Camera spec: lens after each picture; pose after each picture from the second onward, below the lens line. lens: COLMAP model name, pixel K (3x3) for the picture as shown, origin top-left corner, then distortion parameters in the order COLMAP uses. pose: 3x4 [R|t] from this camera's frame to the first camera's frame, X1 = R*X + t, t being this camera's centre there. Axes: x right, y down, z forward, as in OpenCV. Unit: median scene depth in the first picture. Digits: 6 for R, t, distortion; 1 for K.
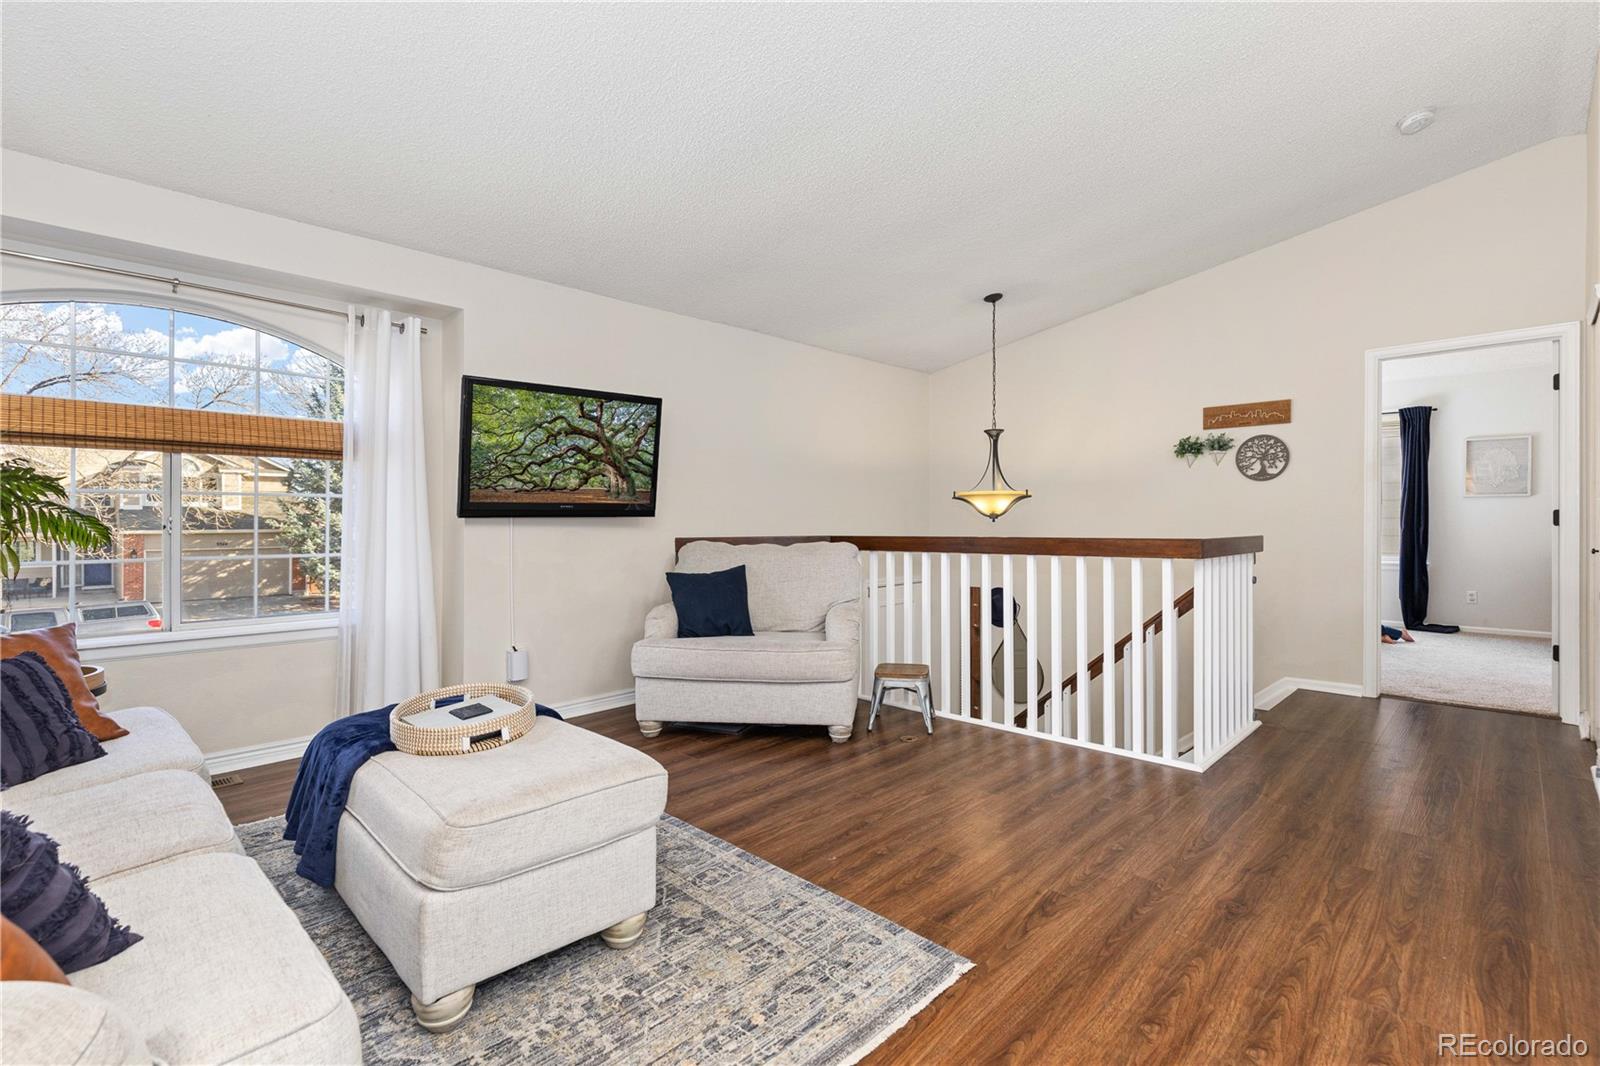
lens RADIAL K [[739.1, 0, 787.4], [0, 739.1, 520.4], [0, 0, 1]] dist [0.008702, 0.000070]
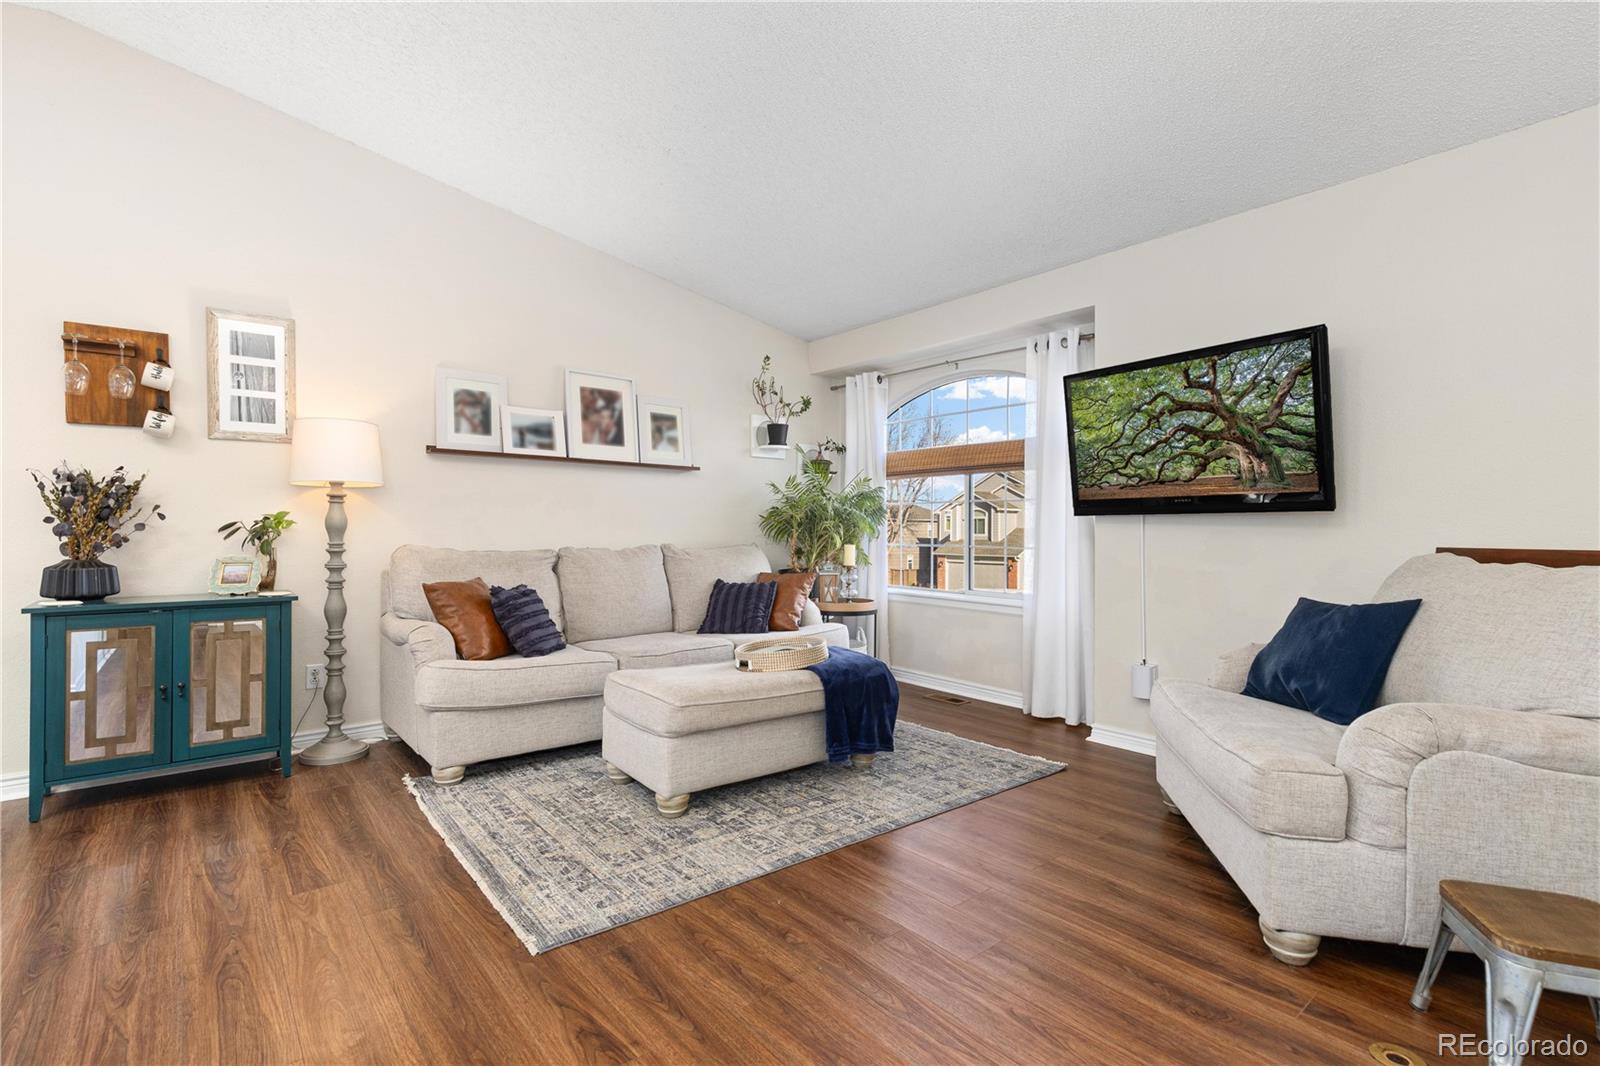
lens RADIAL K [[730.6, 0, 792.5], [0, 730.6, 533.4], [0, 0, 1]] dist [0.009611, -0.000734]
pose [[-0.104607, 0.009985, -0.994464, 0.588586], [-0.004724, 0.999933, 0.010537, 0.010659], [0.994502, 0.005800, -0.104553, 0.715395]]
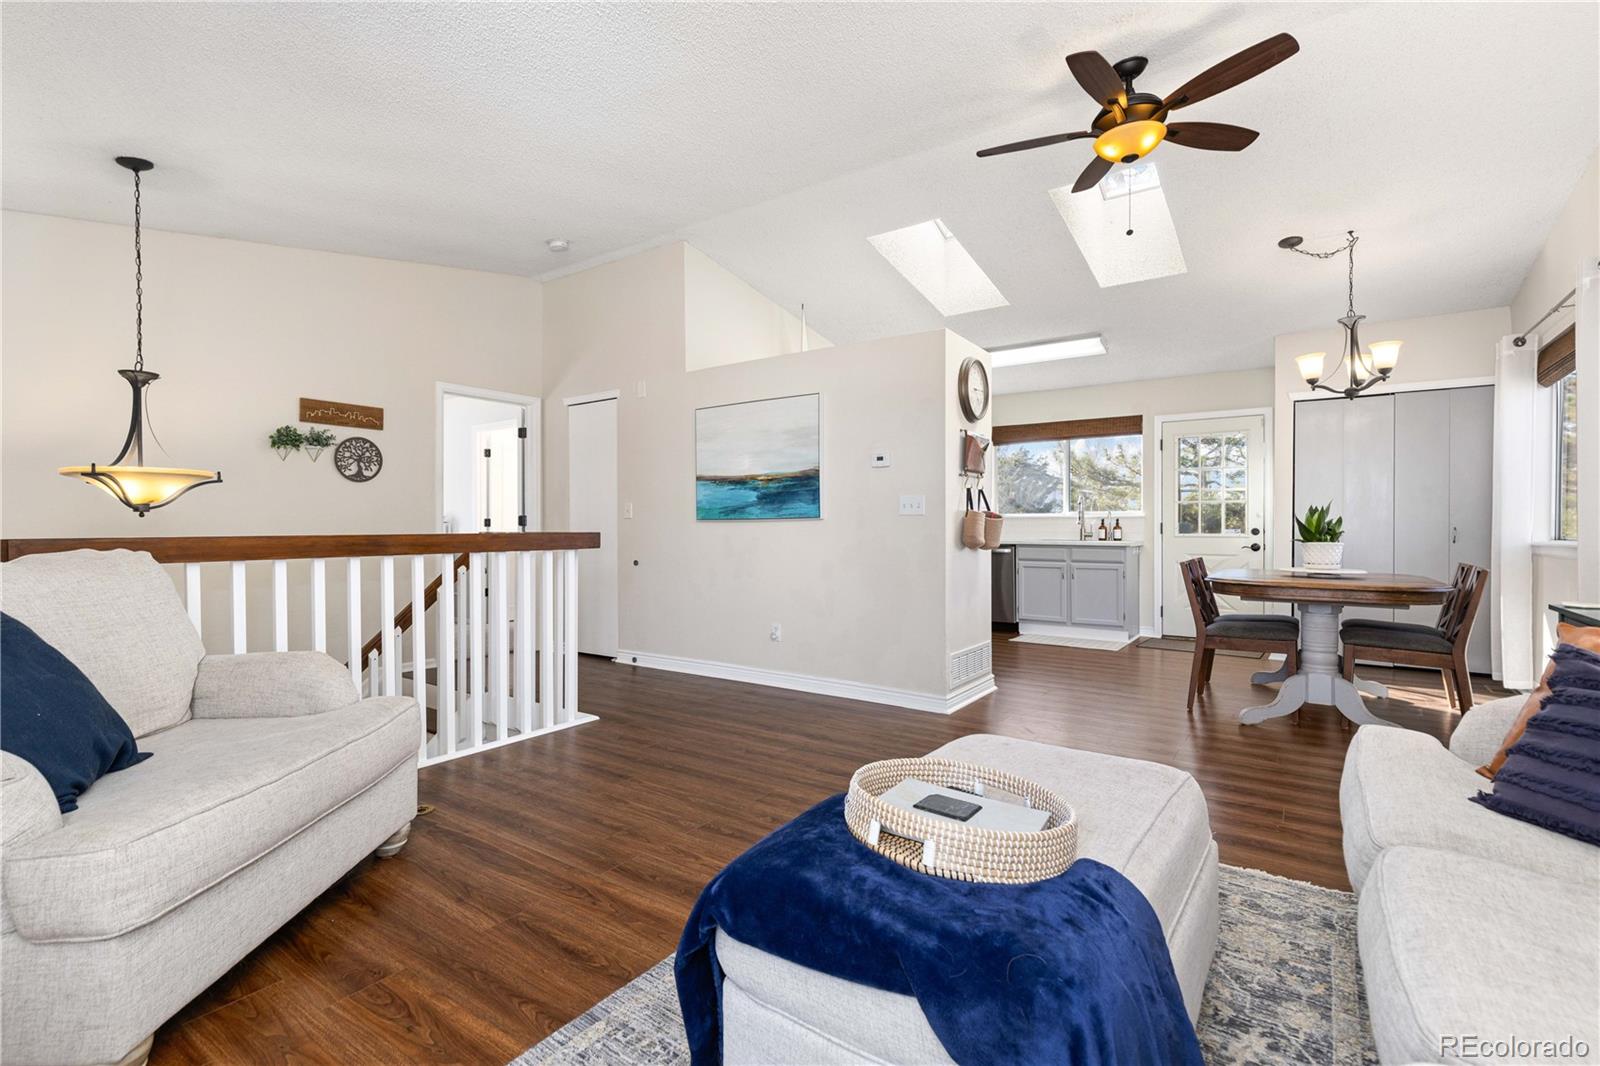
lens RADIAL K [[735.3, 0, 799.1], [0, 735.3, 525.2], [0, 0, 1]] dist [0.020118, -0.000412]
pose [[-0.175622, 0.007534, 0.984429, -0.620497], [0.002020, 0.999971, -0.007293, 0.020005], [-0.984456, 0.000708, -0.175632, 0.757895]]
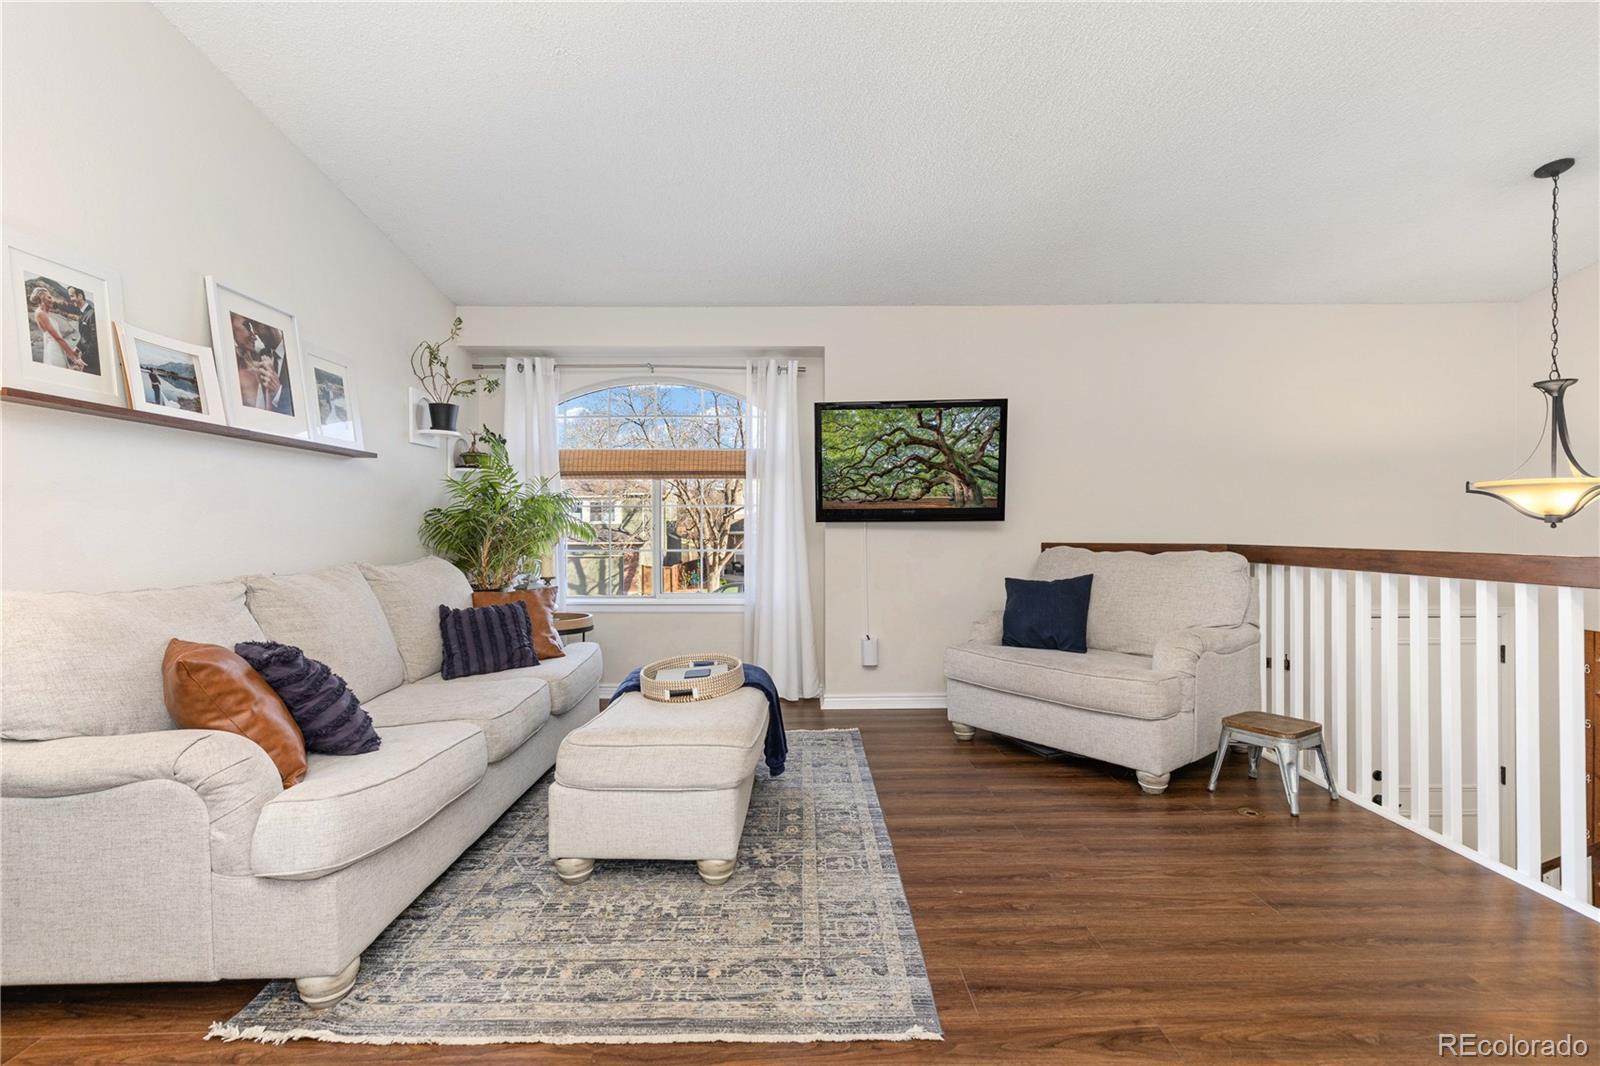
lens RADIAL K [[730.6, 0, 792.5], [0, 730.6, 533.4], [0, 0, 1]] dist [0.009611, -0.000734]
pose [[0.707273, 0.009659, -0.706875, 0.361462], [0.000362, 0.999902, 0.014025, -0.002713], [0.706941, -0.010175, 0.707200, 0.135730]]
